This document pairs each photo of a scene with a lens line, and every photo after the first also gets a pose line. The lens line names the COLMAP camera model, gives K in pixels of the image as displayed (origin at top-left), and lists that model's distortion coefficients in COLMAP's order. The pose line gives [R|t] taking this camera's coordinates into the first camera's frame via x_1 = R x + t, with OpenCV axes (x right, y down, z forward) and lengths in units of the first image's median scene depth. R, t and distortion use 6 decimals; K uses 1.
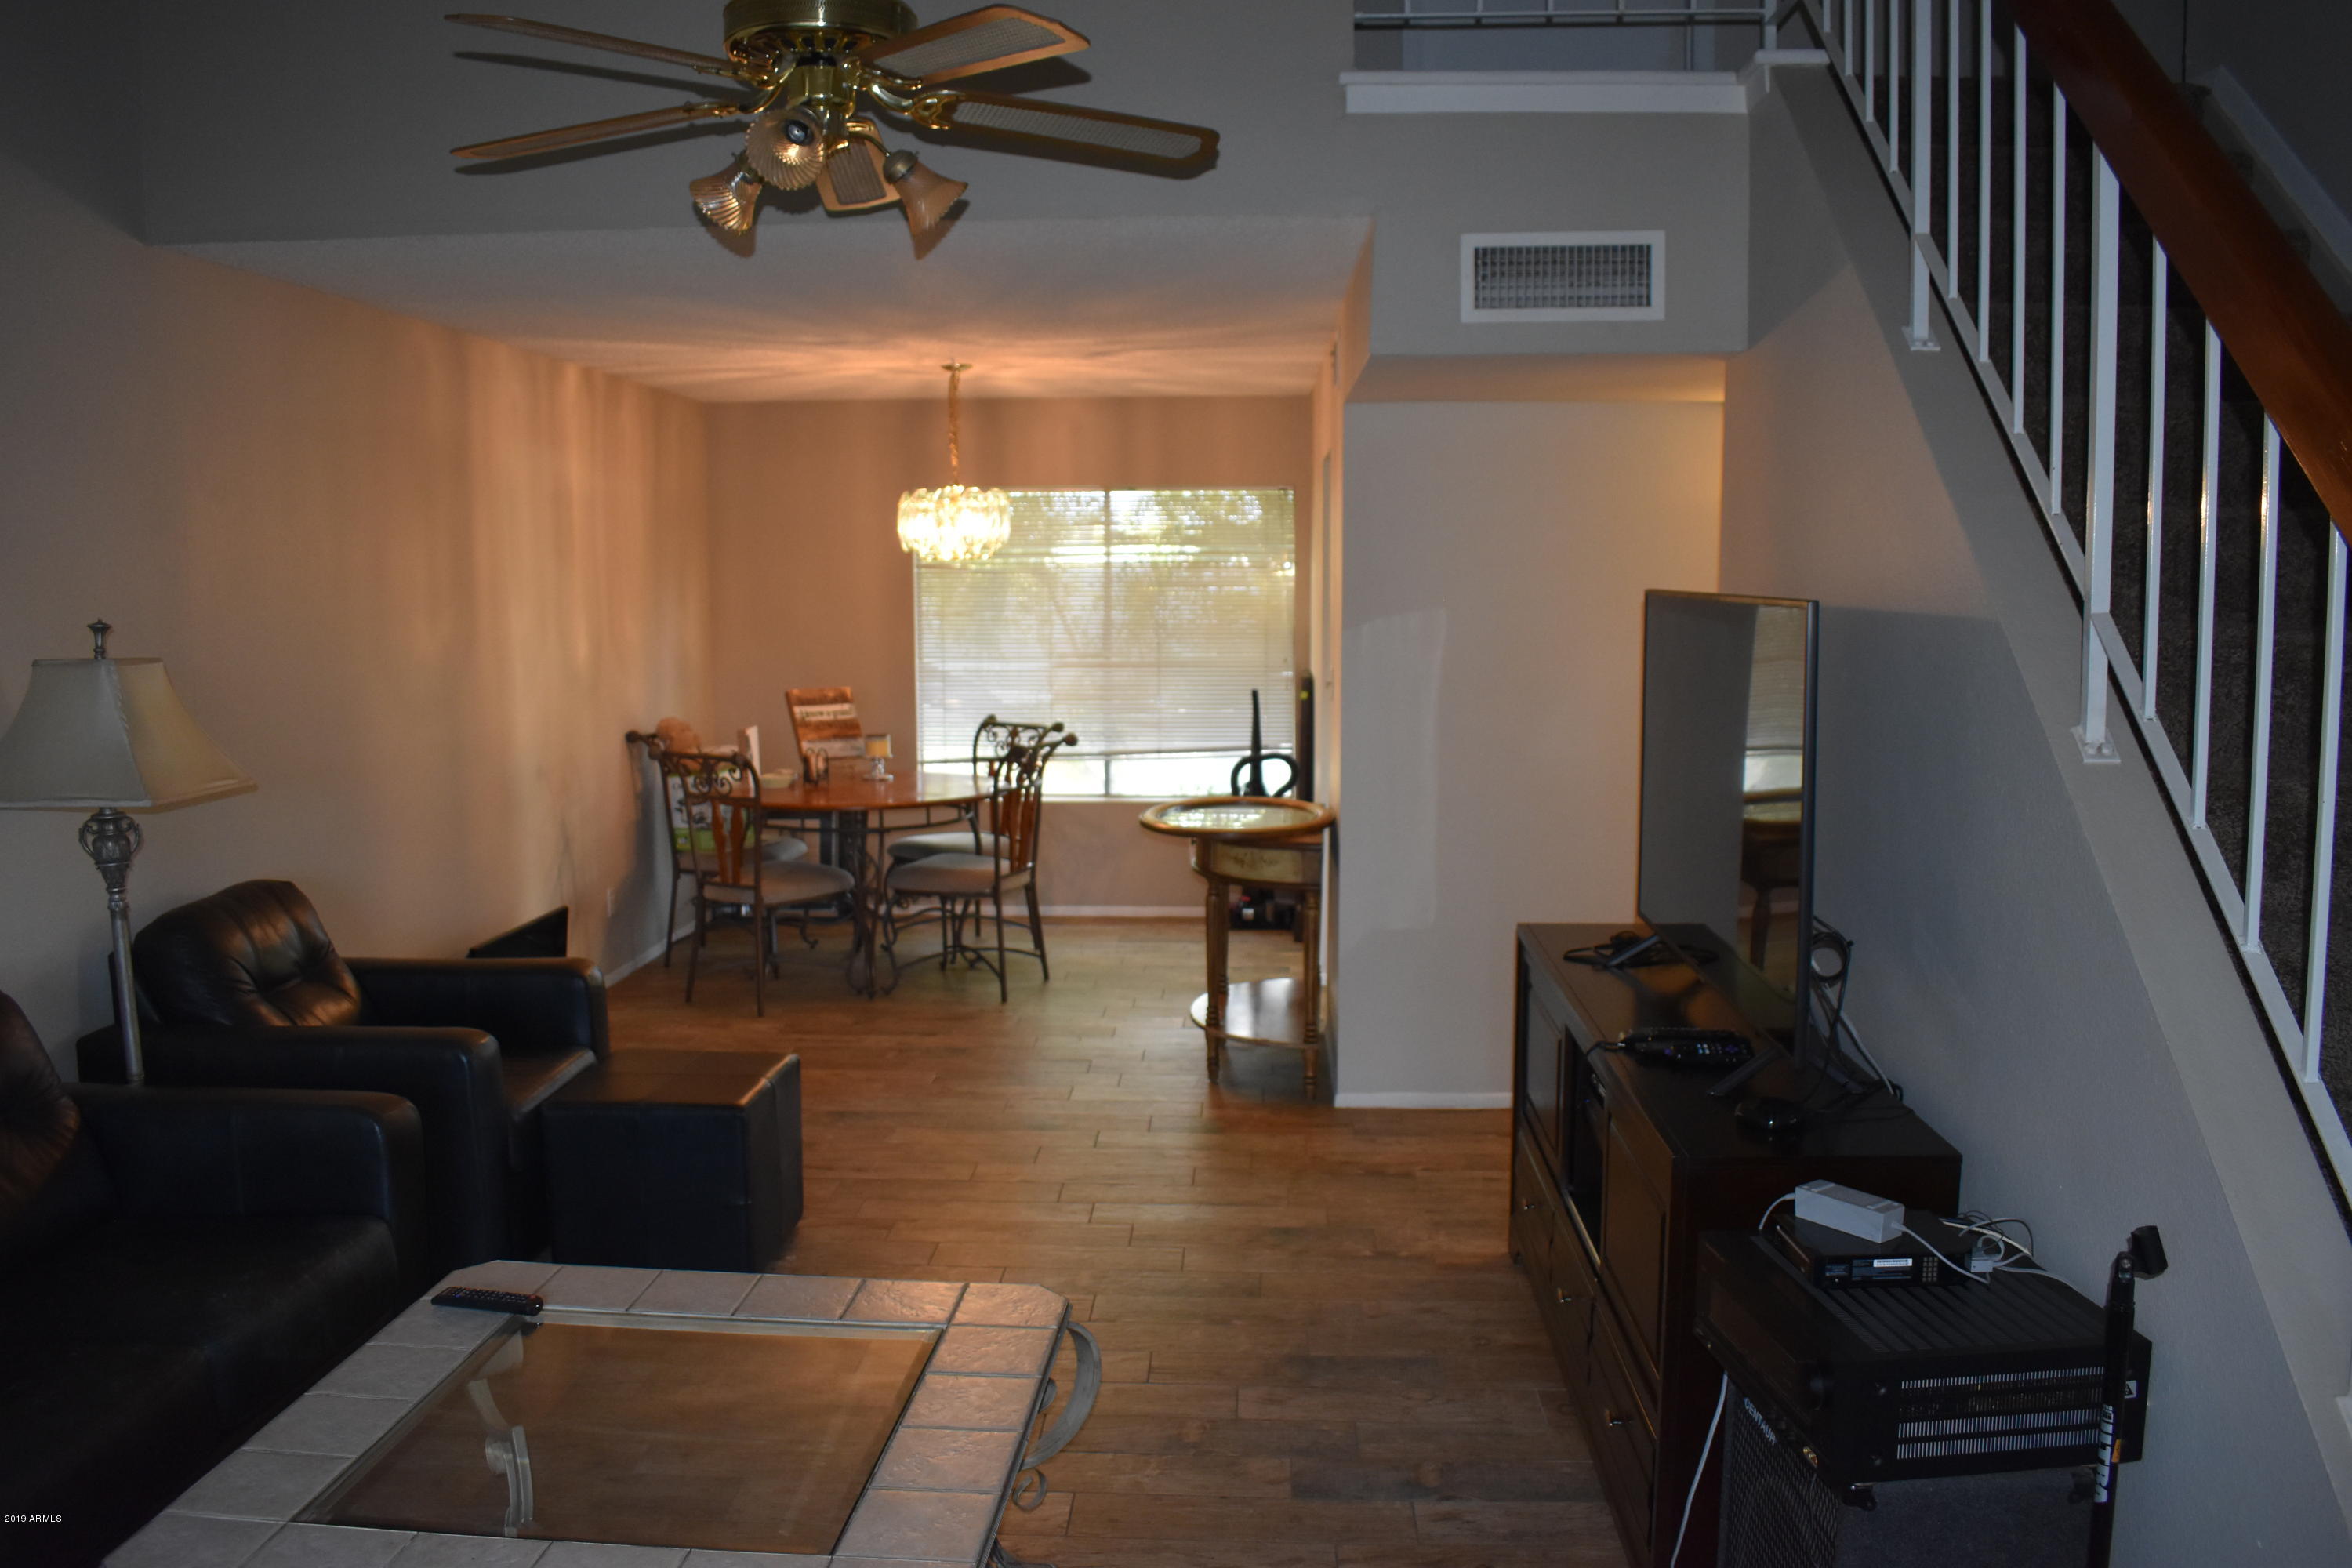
lens RADIAL K [[1795.8, 0, 1176.0], [0, 1795.8, 784.0], [0, 0, 1]] dist [-0.105884, 0.001635]
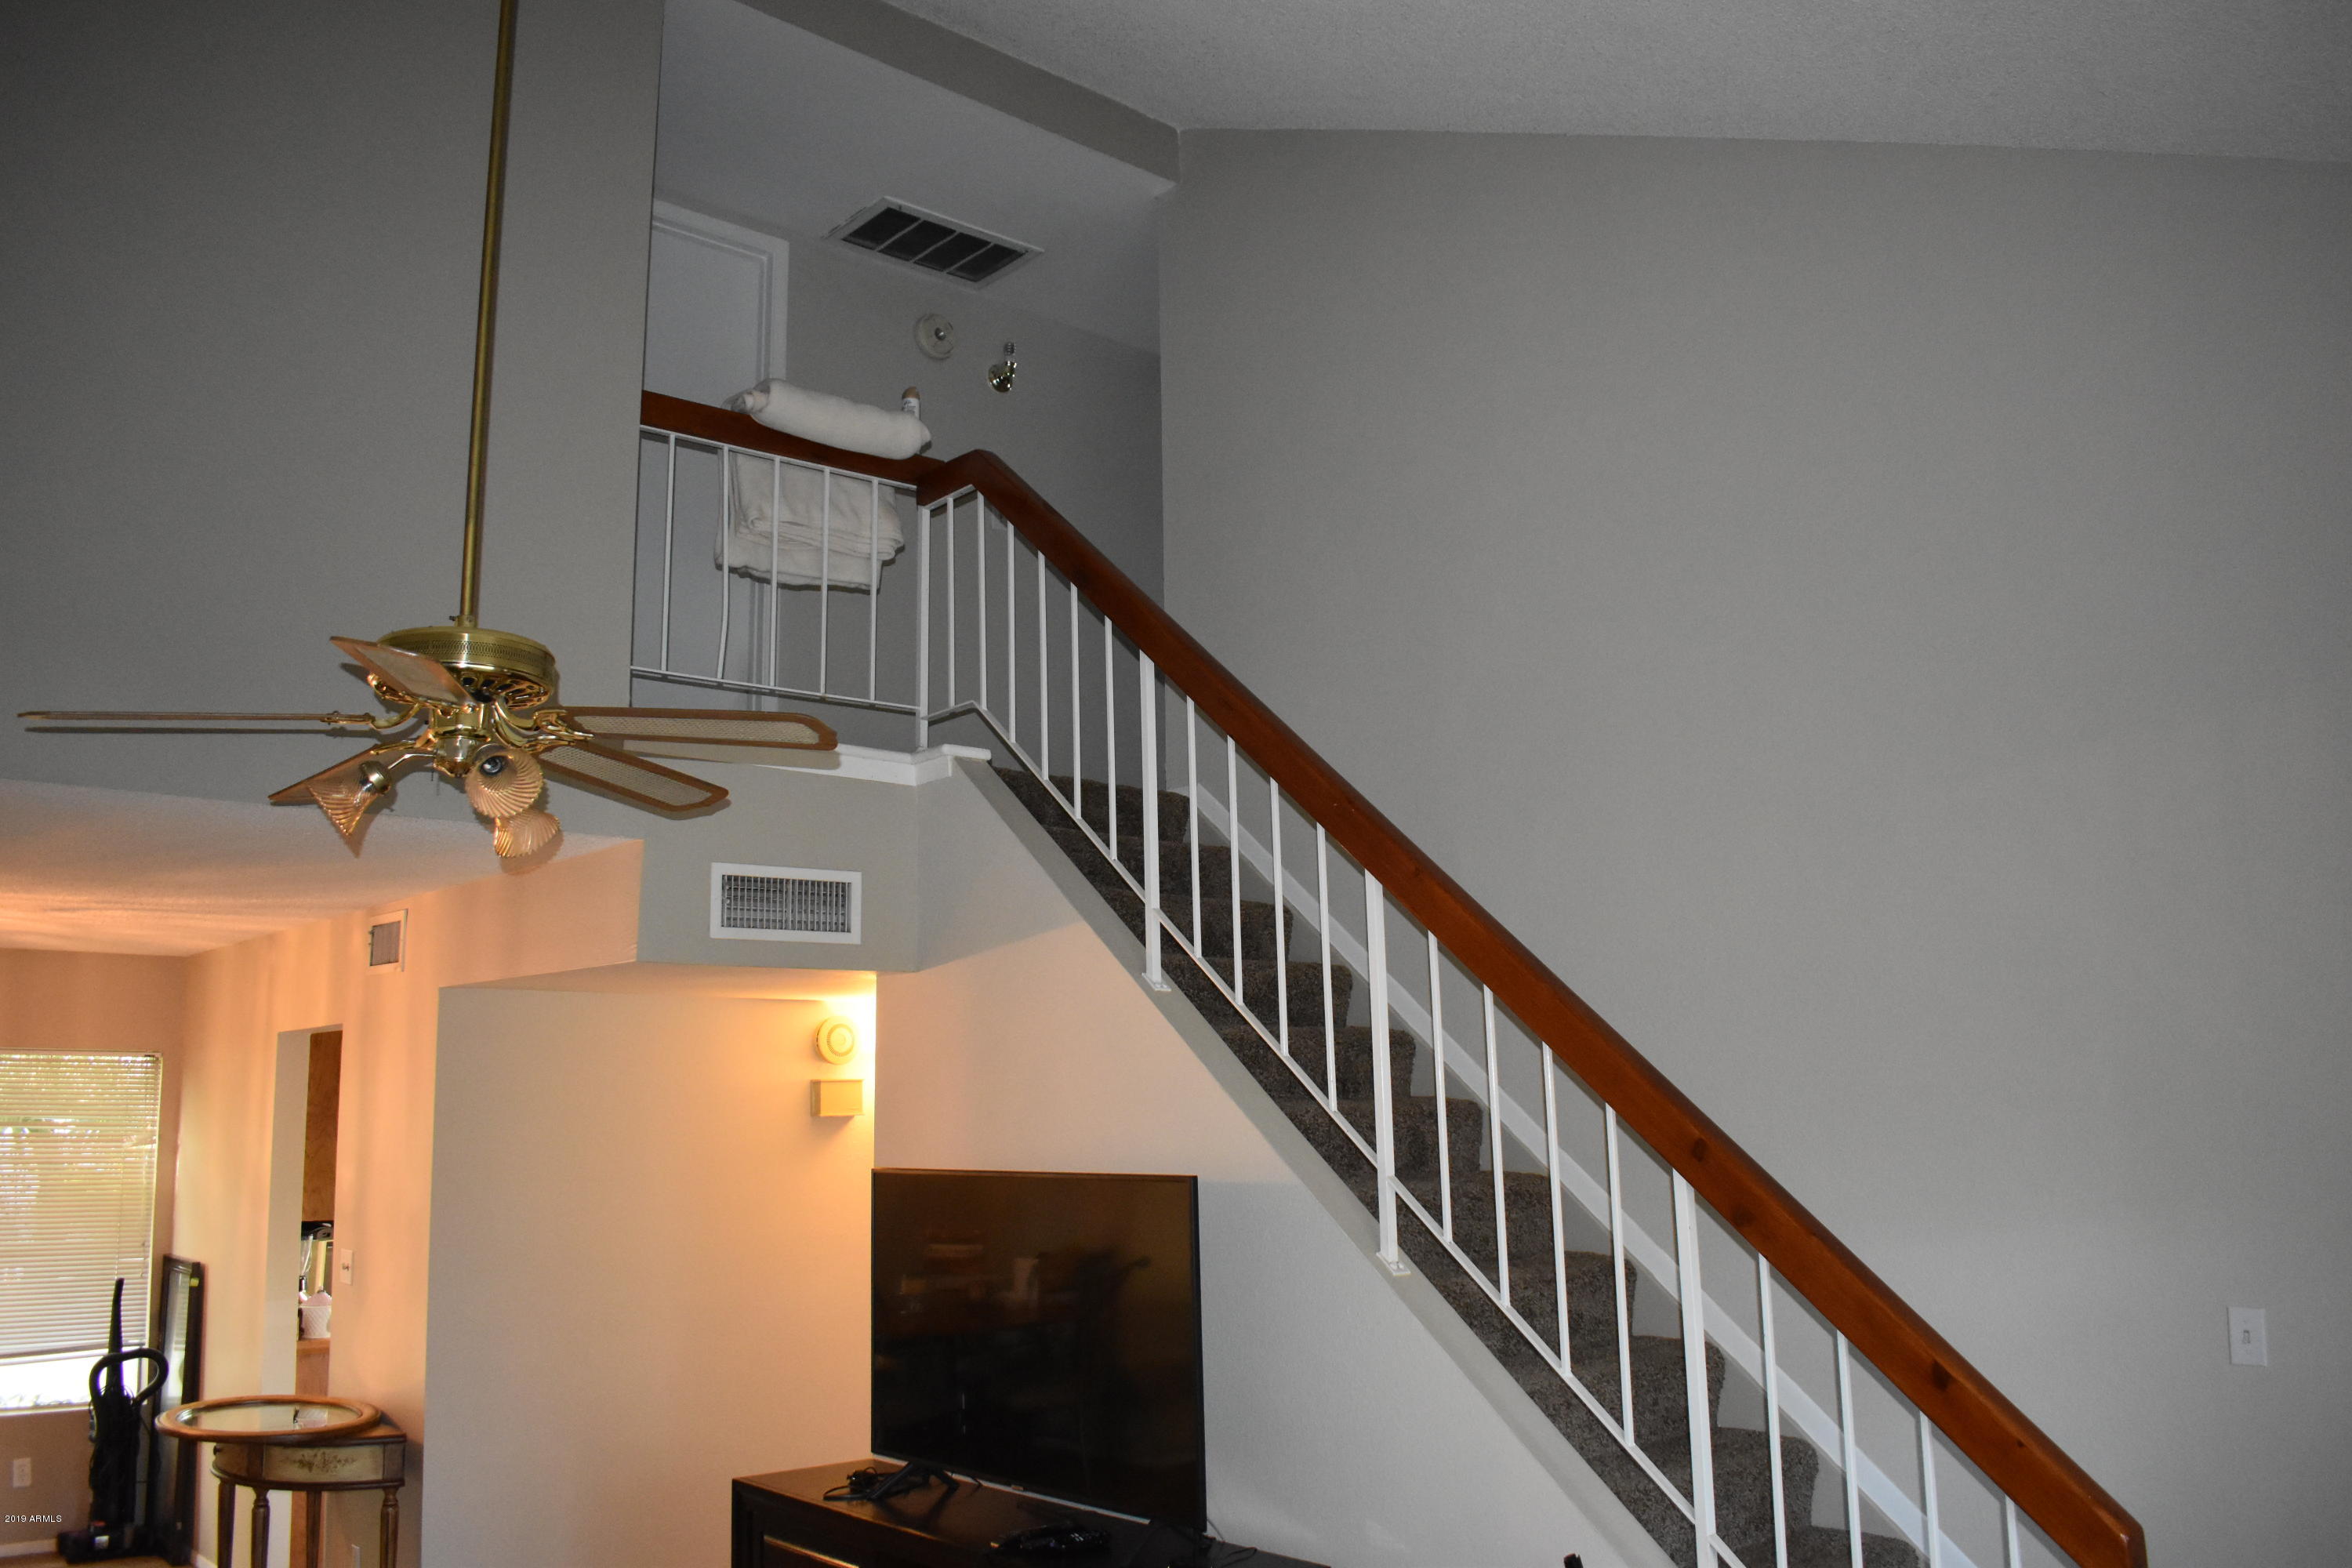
lens RADIAL K [[1831.8, 0, 1176.9], [0, 1831.8, 811.1], [0, 0, 1]] dist [-0.102399, 0.022687]
pose [[0.718691, 0.108252, 0.686852, -0.218688], [0.095084, 0.963227, -0.251303, -0.007245], [-0.688798, 0.245918, 0.681969, -0.014497]]
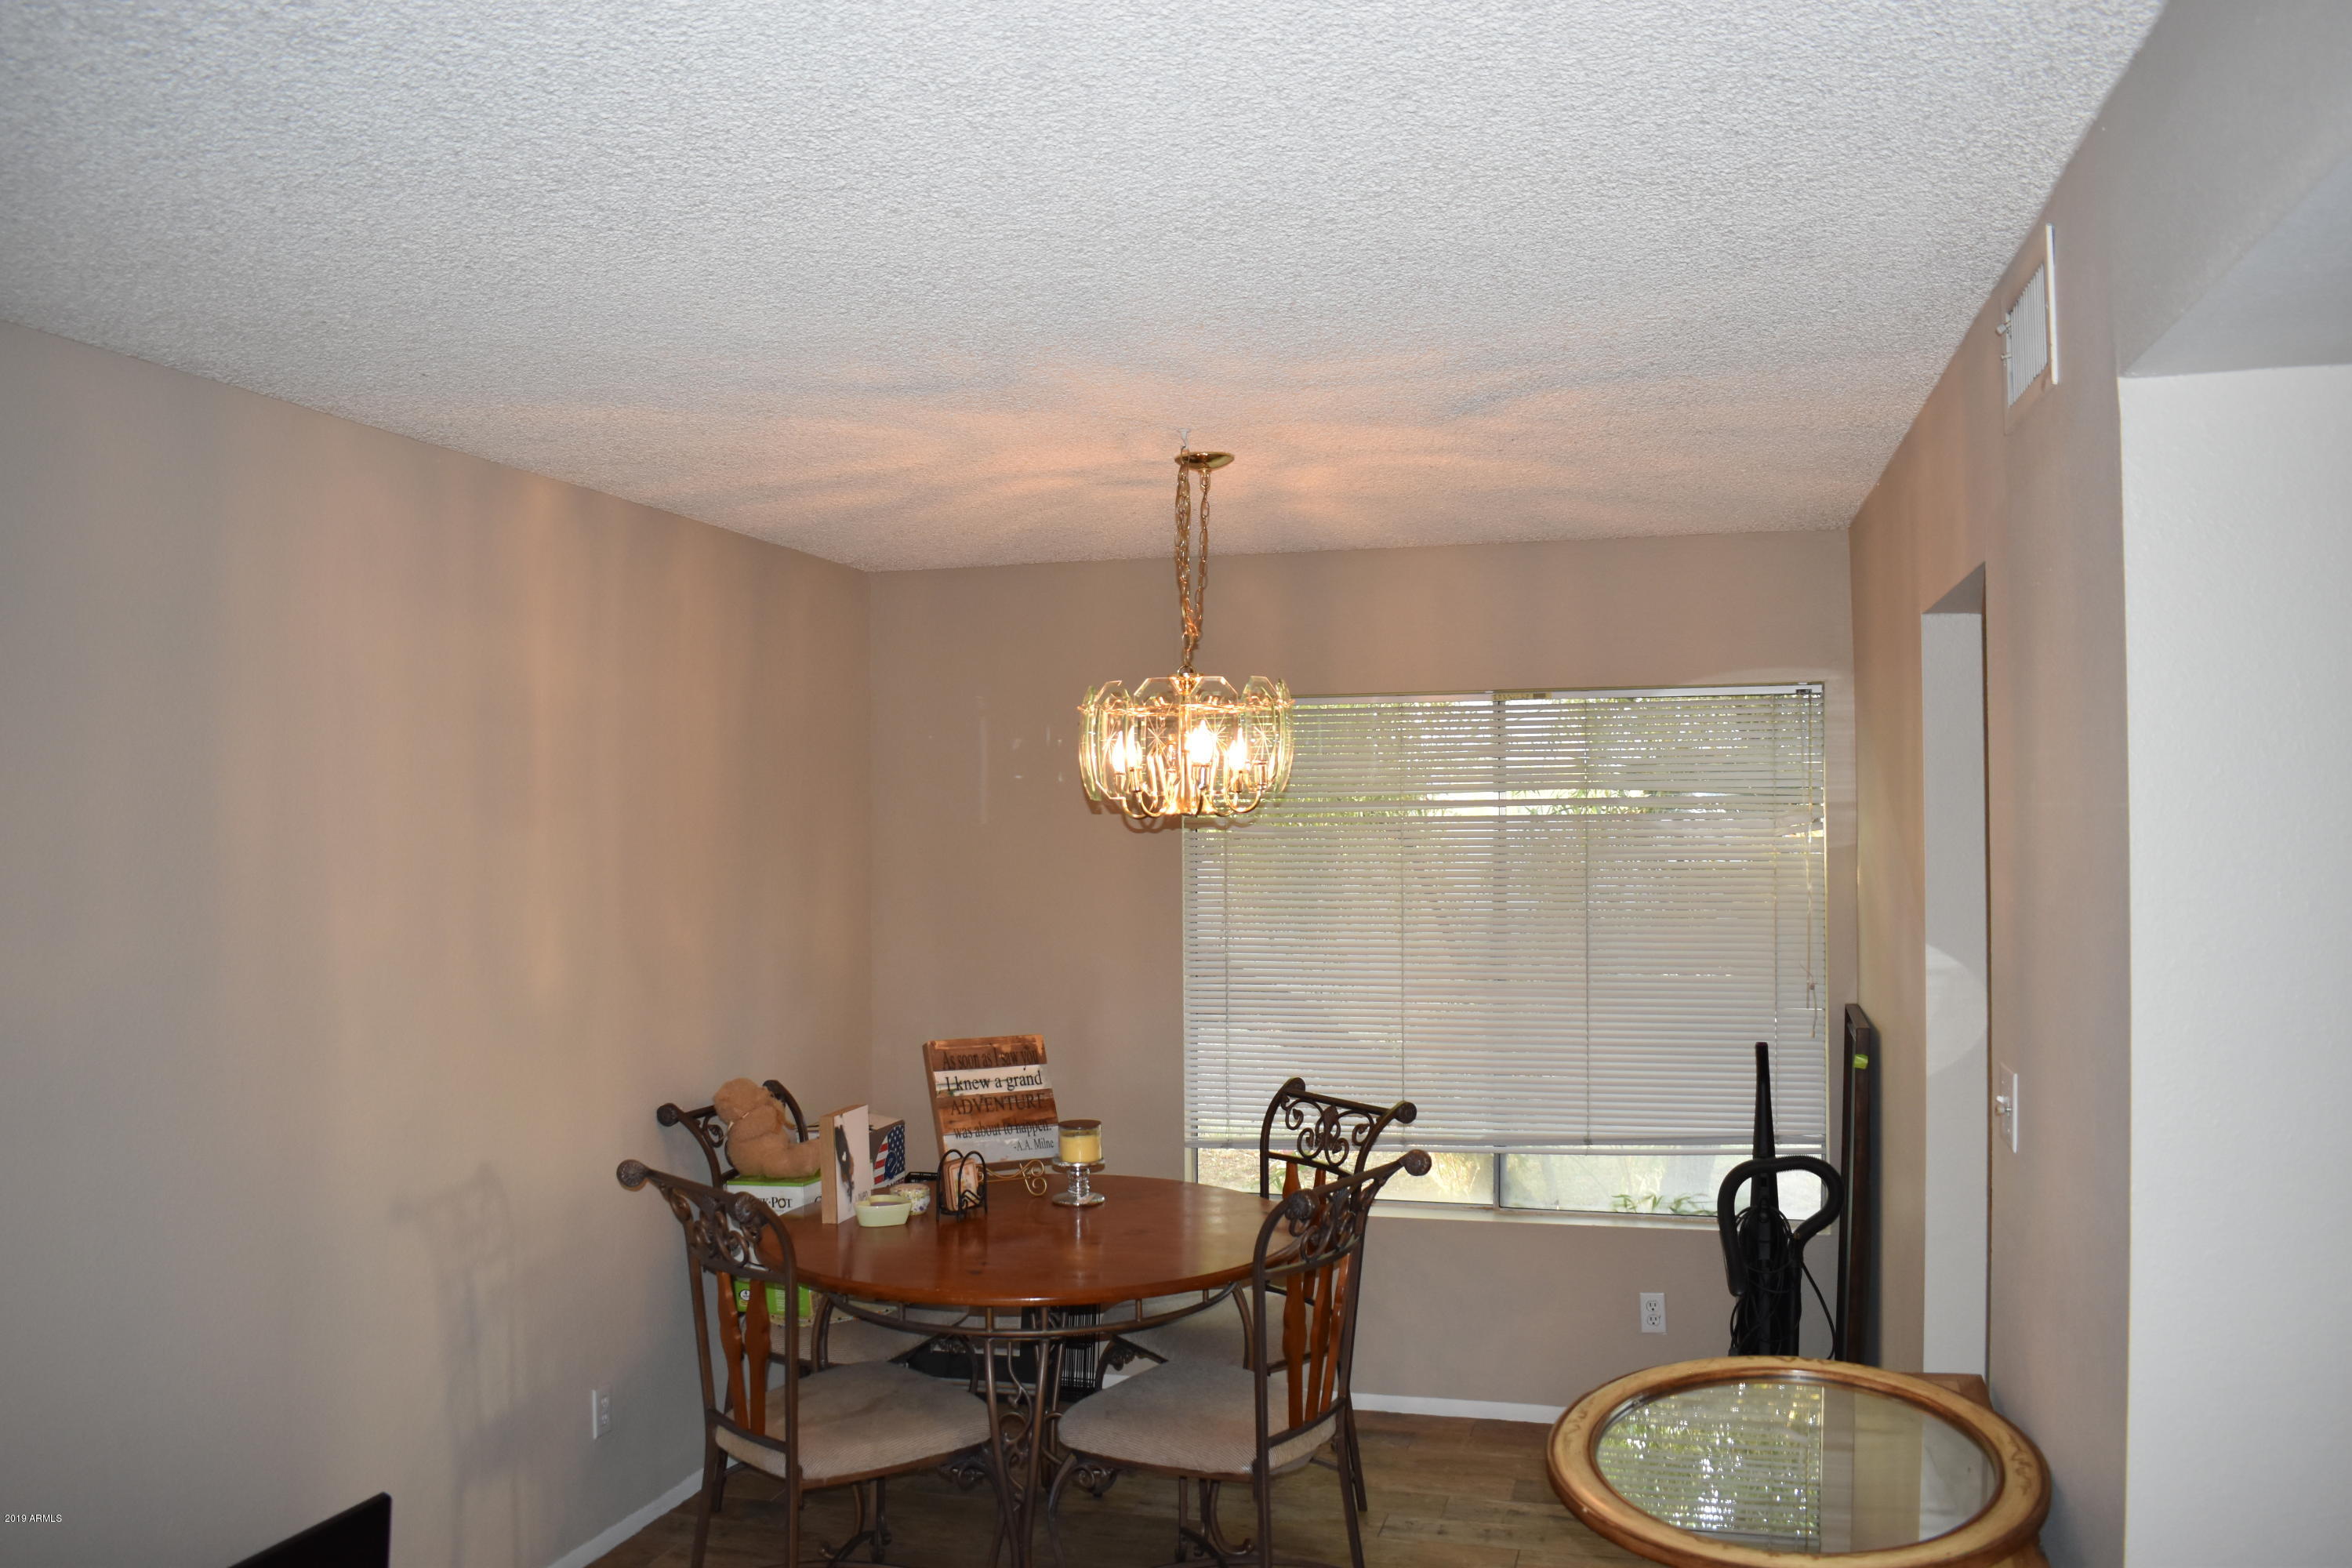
lens RADIAL K [[1831.8, 0, 1176.9], [0, 1831.8, 811.1], [0, 0, 1]] dist [-0.102399, 0.022687]
pose [[0.974262, -0.004526, -0.225375, -0.006907], [-0.023077, 0.992543, -0.119688, -0.056415], [0.224236, 0.121809, 0.966892, 0.433725]]
